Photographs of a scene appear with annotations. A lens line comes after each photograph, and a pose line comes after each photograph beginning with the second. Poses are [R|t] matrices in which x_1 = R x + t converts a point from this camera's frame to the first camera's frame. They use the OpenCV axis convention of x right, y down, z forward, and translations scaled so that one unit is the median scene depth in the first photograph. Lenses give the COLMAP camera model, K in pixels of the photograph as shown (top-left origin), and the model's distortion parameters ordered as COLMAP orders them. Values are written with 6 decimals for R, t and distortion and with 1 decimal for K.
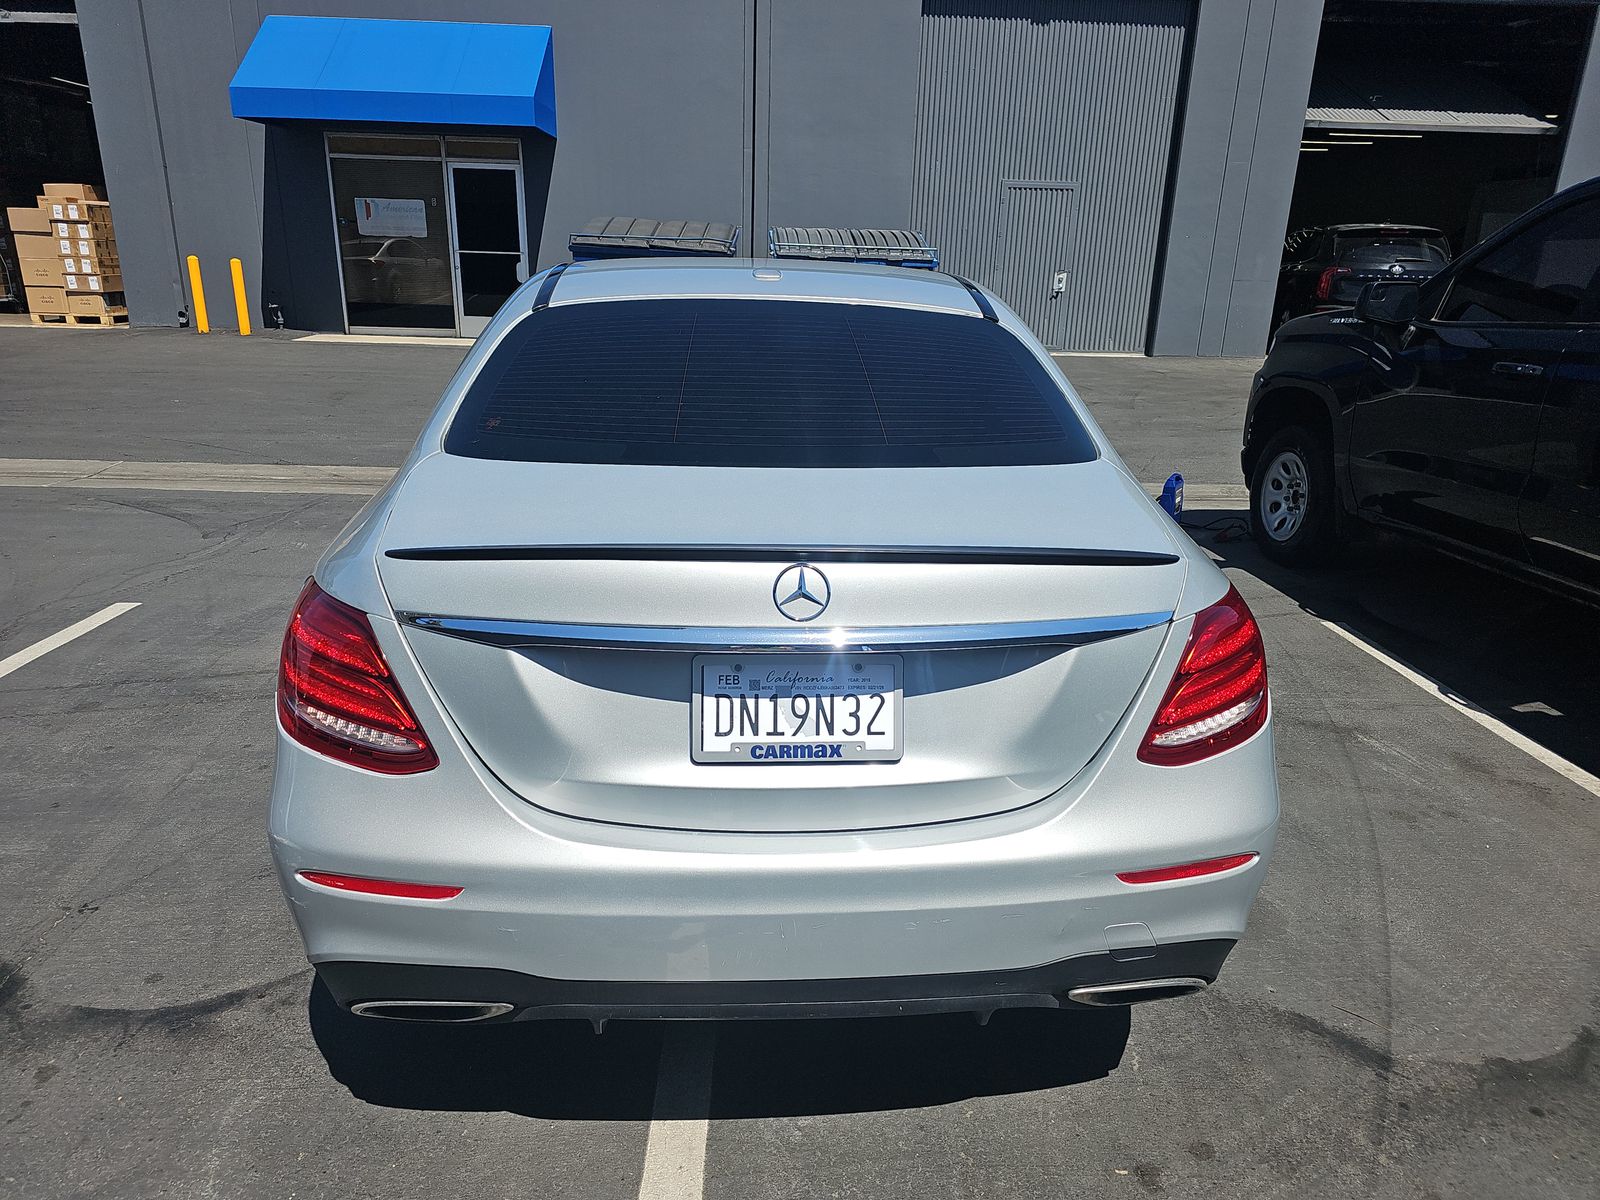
lens RADIAL K [[1059.3, 0, 825.9], [0, 1059.3, 629.7], [0, 0, 1]] dist [0.033603, -0.017386]
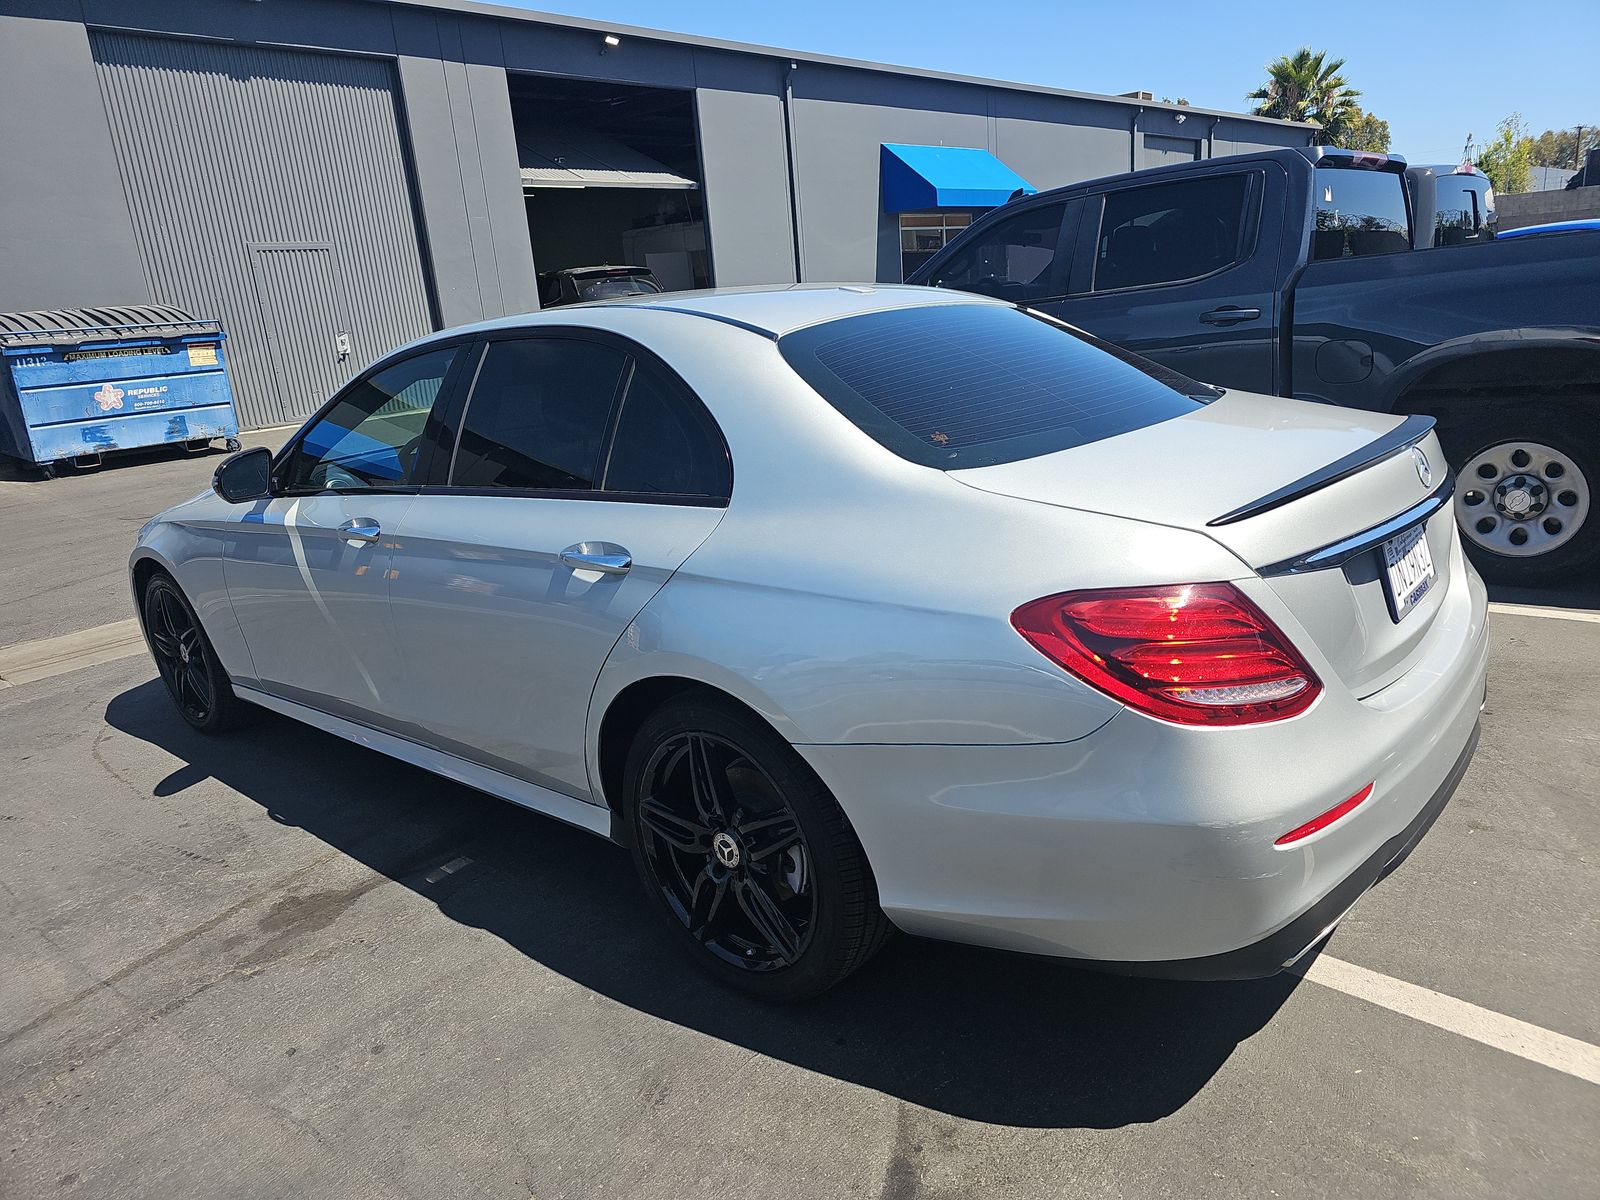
lens RADIAL K [[1059.3, 0, 803.7], [0, 1059.3, 599.8], [0, 0, 1]] dist [0.033603, -0.017386]
pose [[0.699789, -0.274047, 0.659692, -0.190269], [0.323627, 0.944903, 0.049231, -0.024841], [-0.636836, 0.179043, 0.749922, 0.065703]]
